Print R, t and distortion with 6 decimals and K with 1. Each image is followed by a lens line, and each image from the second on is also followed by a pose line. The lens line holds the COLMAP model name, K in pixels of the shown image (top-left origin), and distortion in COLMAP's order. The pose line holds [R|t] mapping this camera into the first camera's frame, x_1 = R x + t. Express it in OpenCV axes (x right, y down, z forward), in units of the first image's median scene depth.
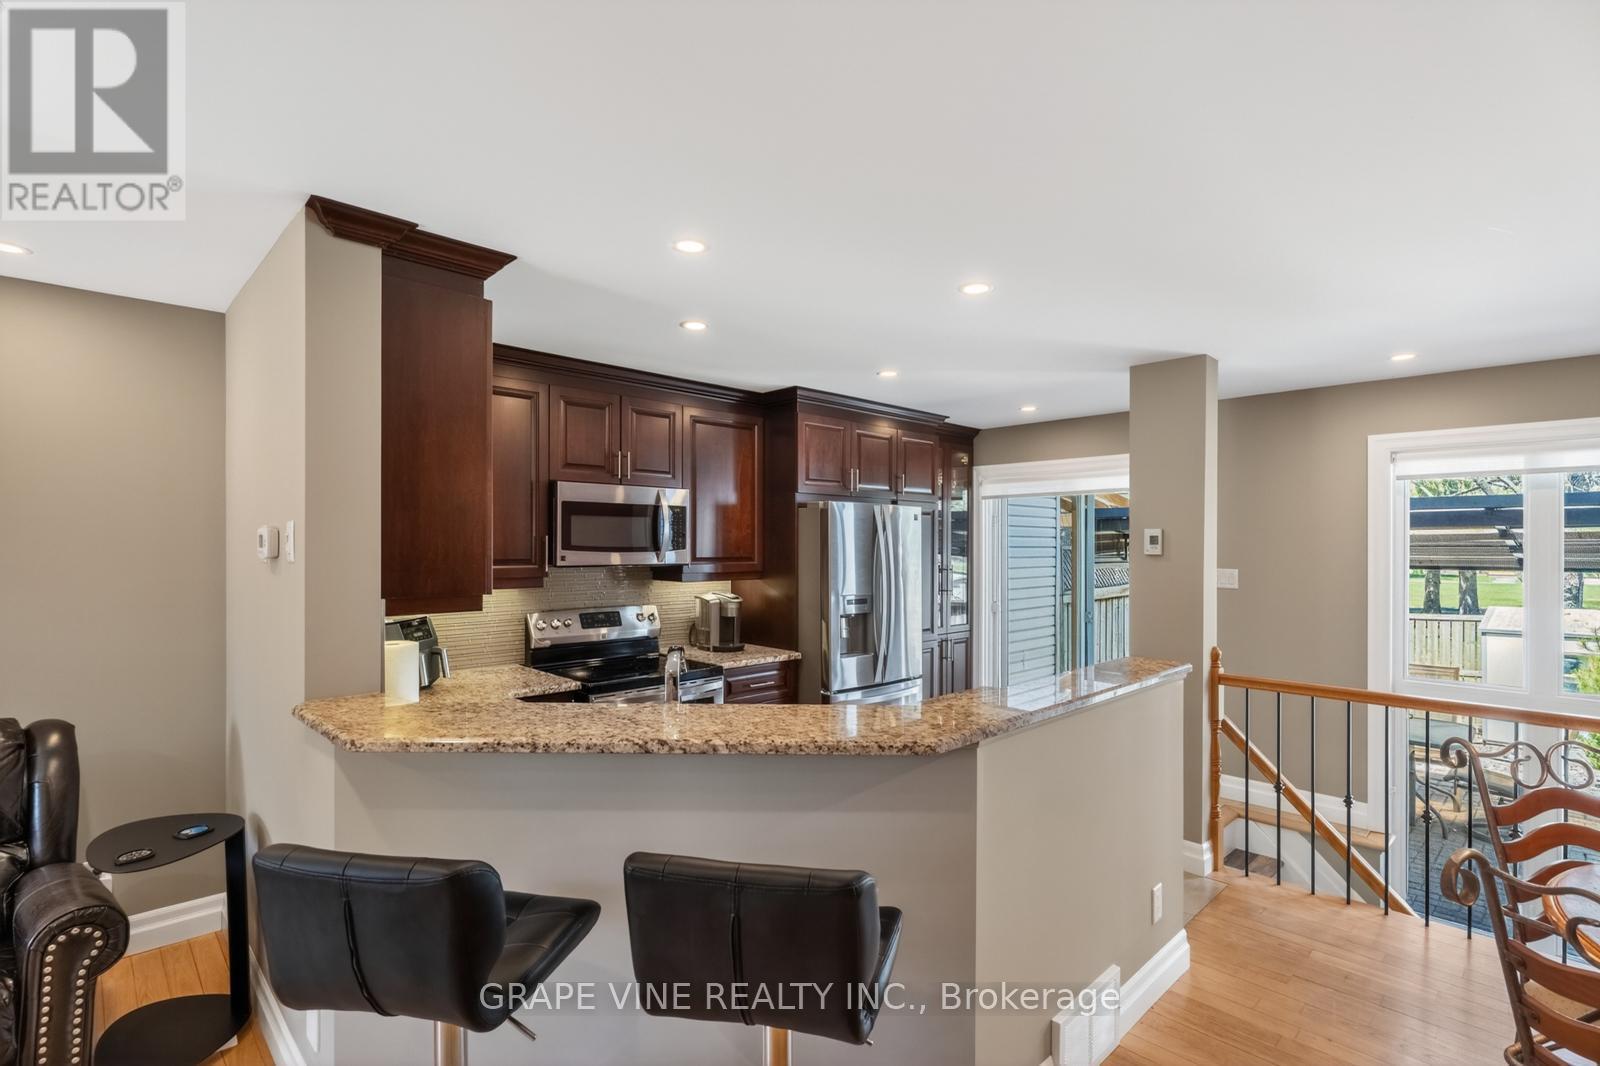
lens RADIAL K [[767.5, 0, 798.4], [0, 767.5, 547.6], [0, 0, 1]] dist [0.000194, 0.000021]
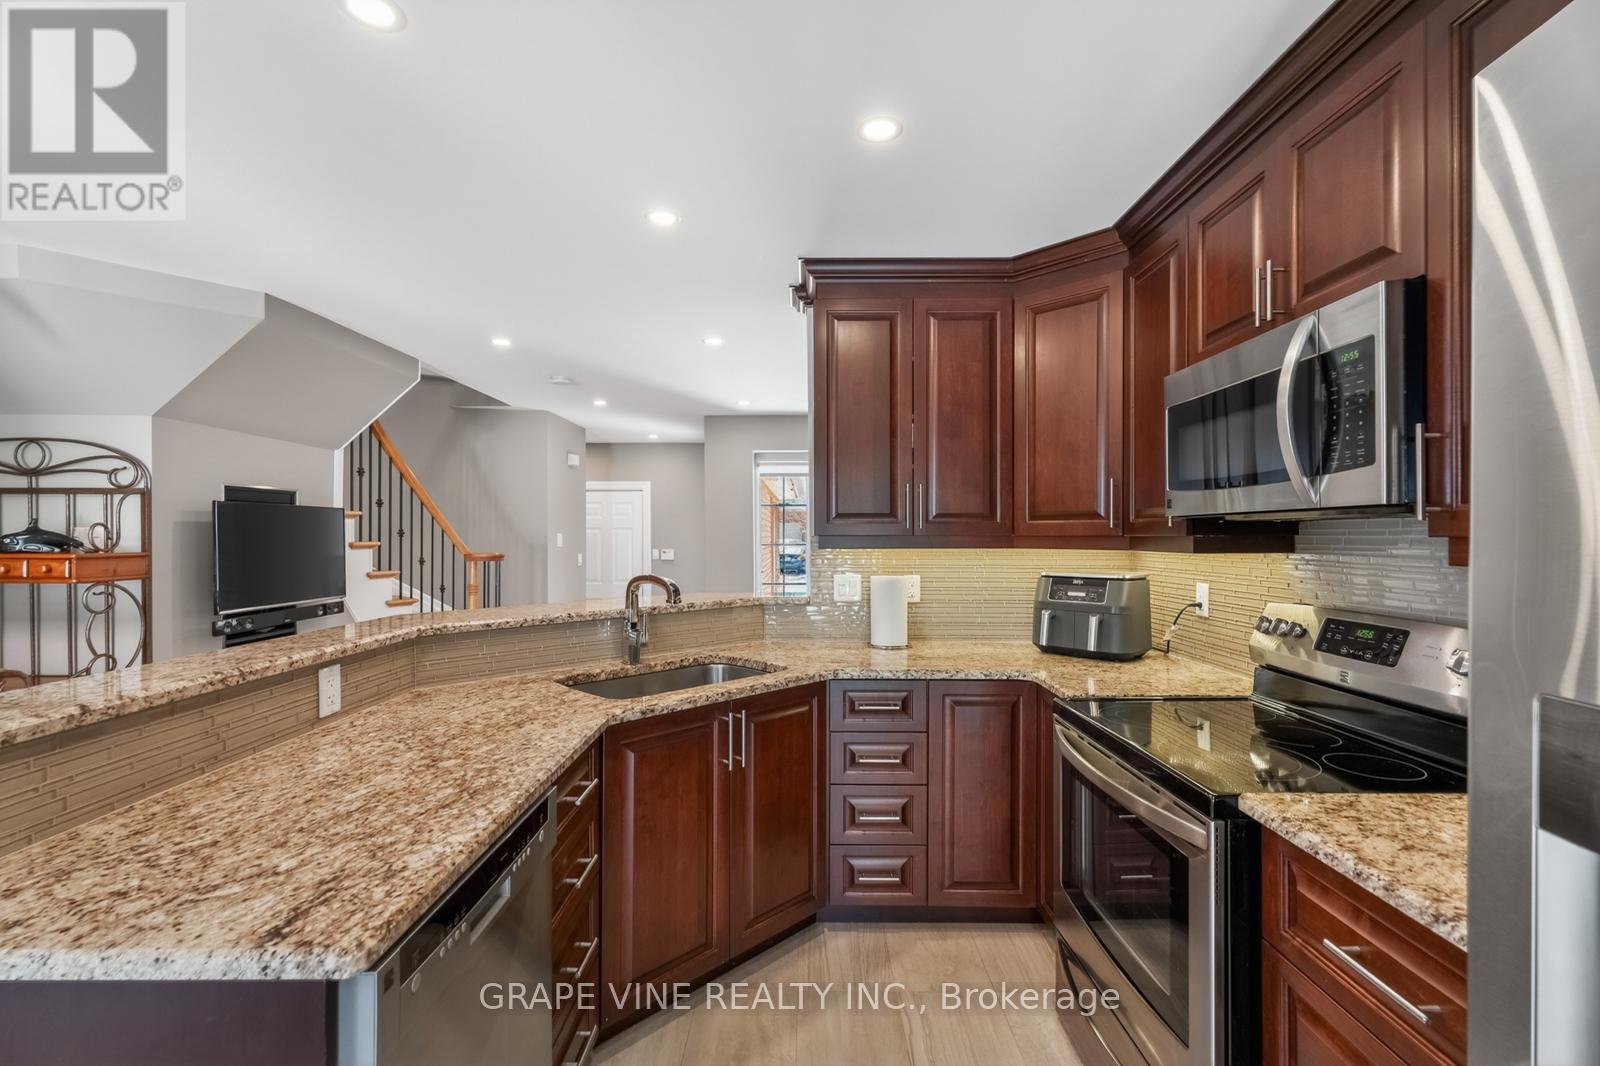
lens RADIAL K [[700.3, 0, 803.5], [0, 700.3, 537.5], [0, 0, 1]] dist [-0.000189, 0.000172]
pose [[-0.692406, -0.003597, -0.721499, 0.253834], [-0.003249, 0.999993, -0.001867, 0.037156], [0.721501, 0.001051, -0.692413, 1.062261]]
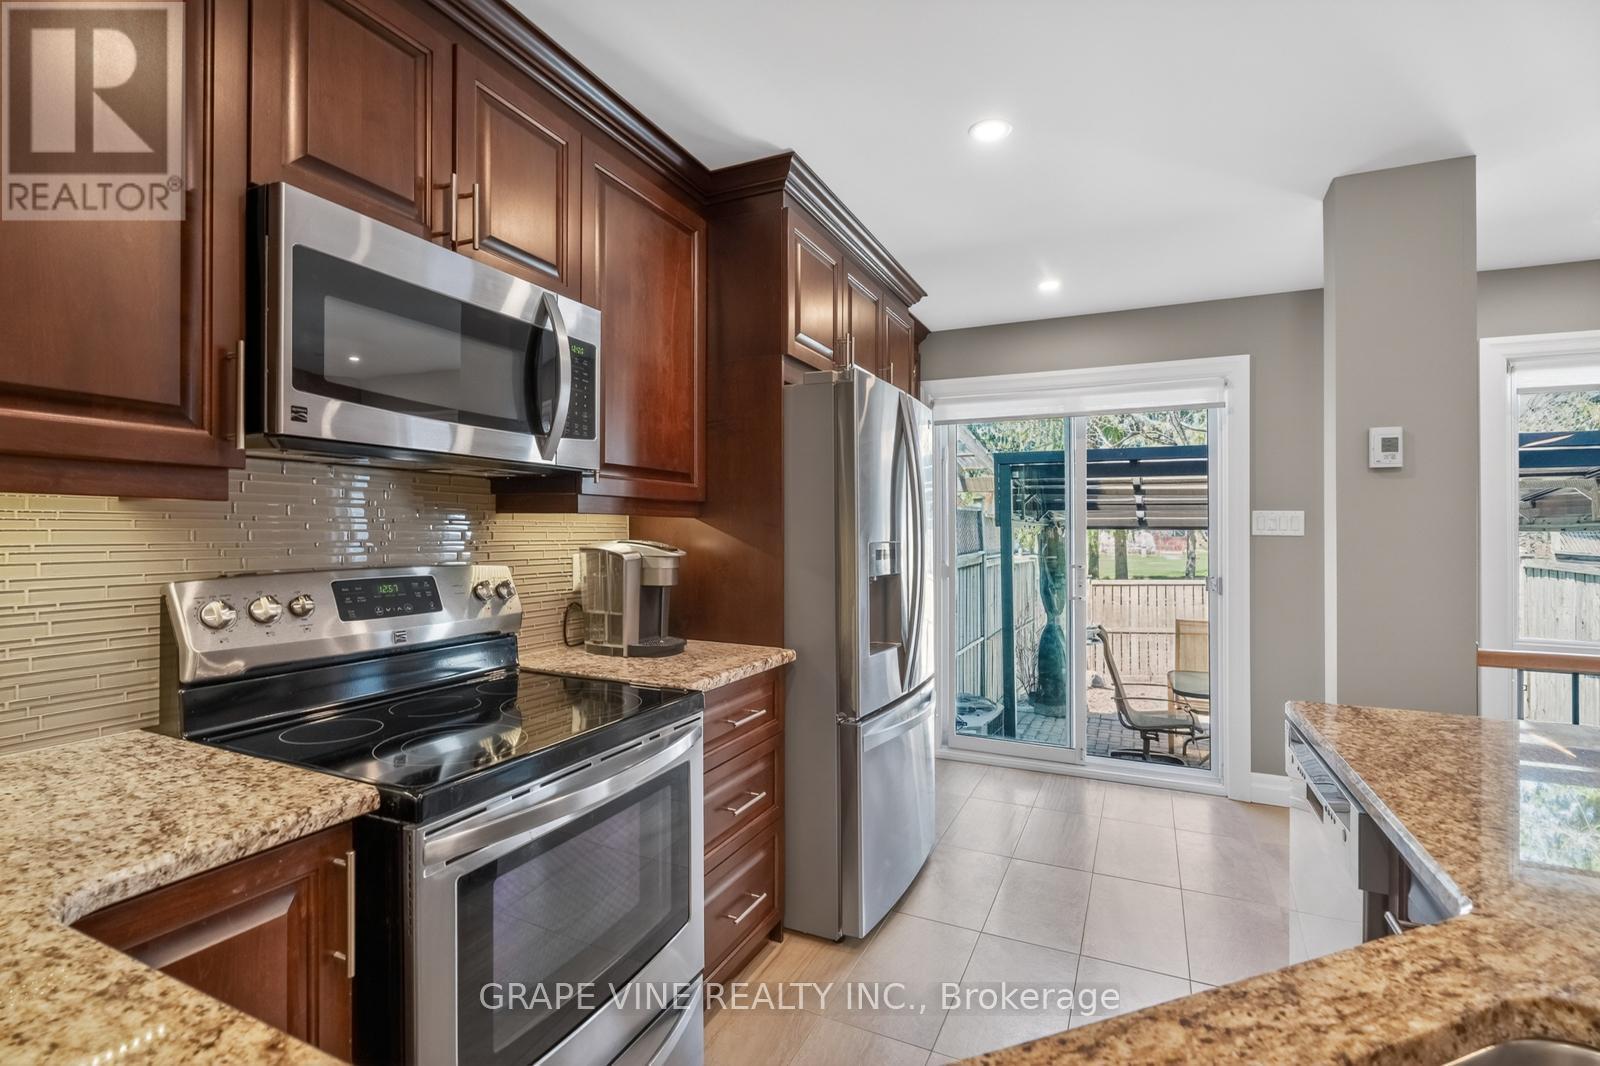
lens RADIAL K [[738.6, 0, 804.1], [0, 738.6, 529.6], [0, 0, 1]] dist [-0.012114, -0.000100]
pose [[0.931917, 0.003697, 0.362653, -0.195592], [-0.003178, 0.999993, -0.002027, 0.058724], [-0.362657, 0.000737, 0.931922, 0.559134]]
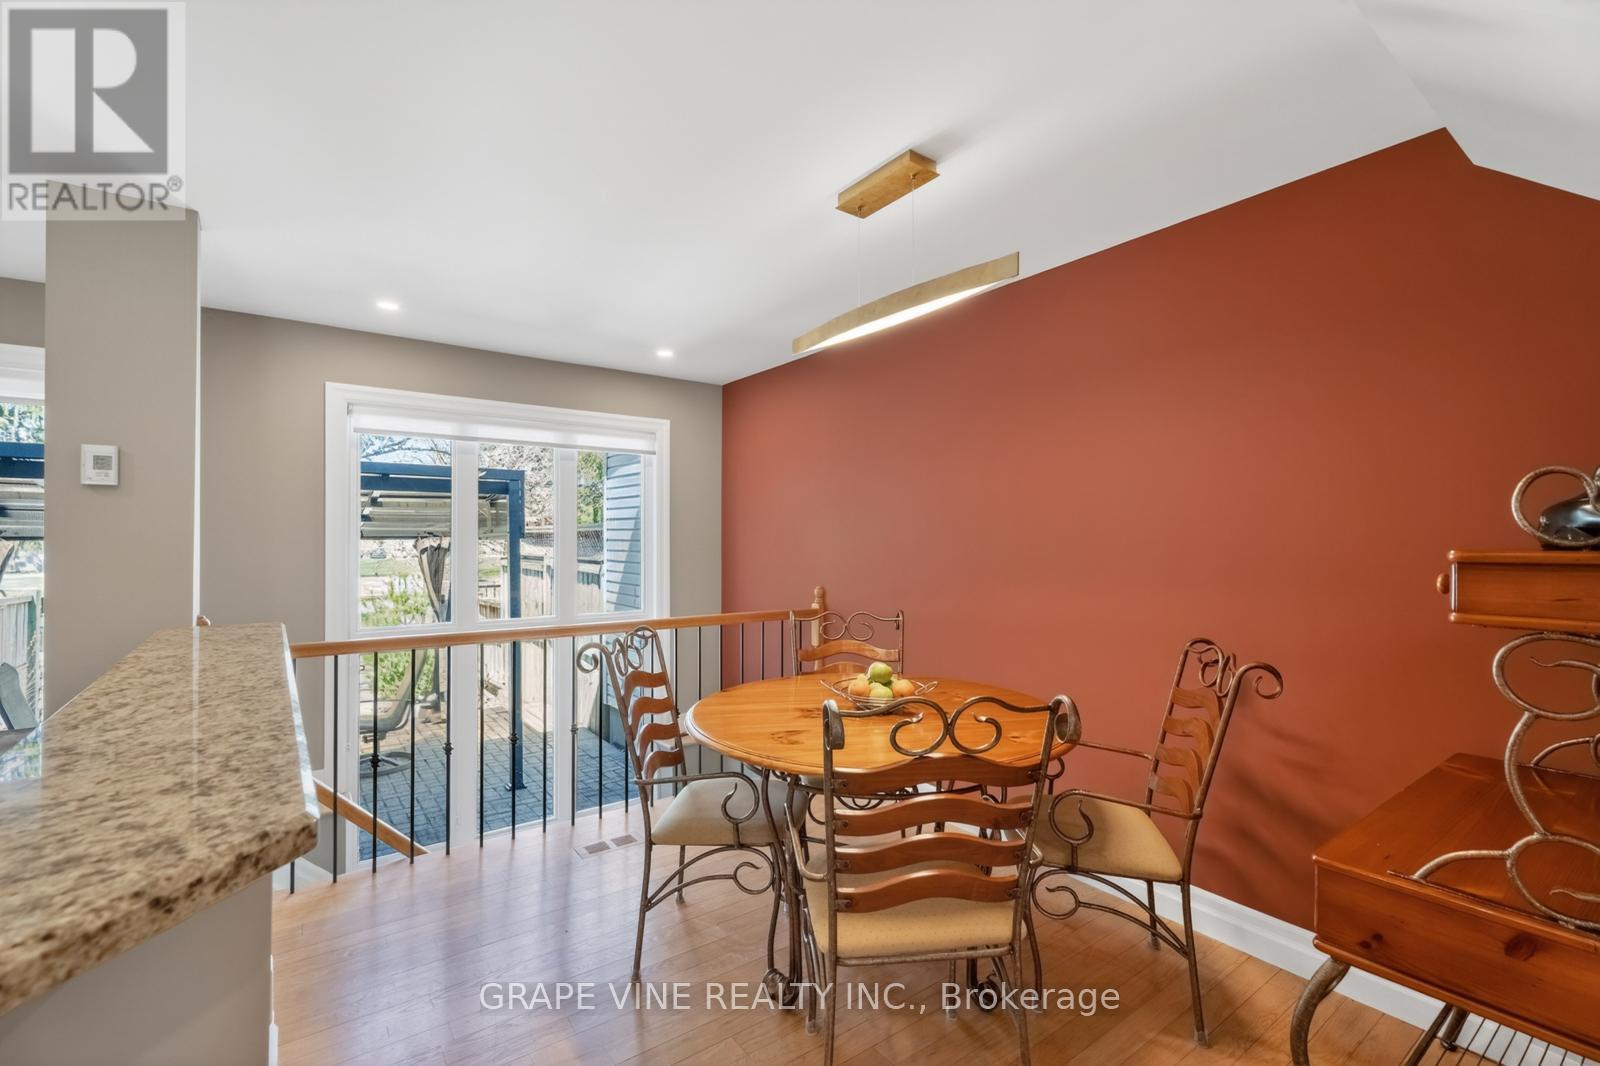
lens RADIAL K [[700.3, 0, 803.5], [0, 700.3, 537.5], [0, 0, 1]] dist [-0.000189, 0.000172]
pose [[0.134137, 0.000991, 0.990962, -0.049044], [-0.001960, 0.999998, -0.000735, 0.049839], [-0.990961, -0.001843, 0.134139, 0.294622]]
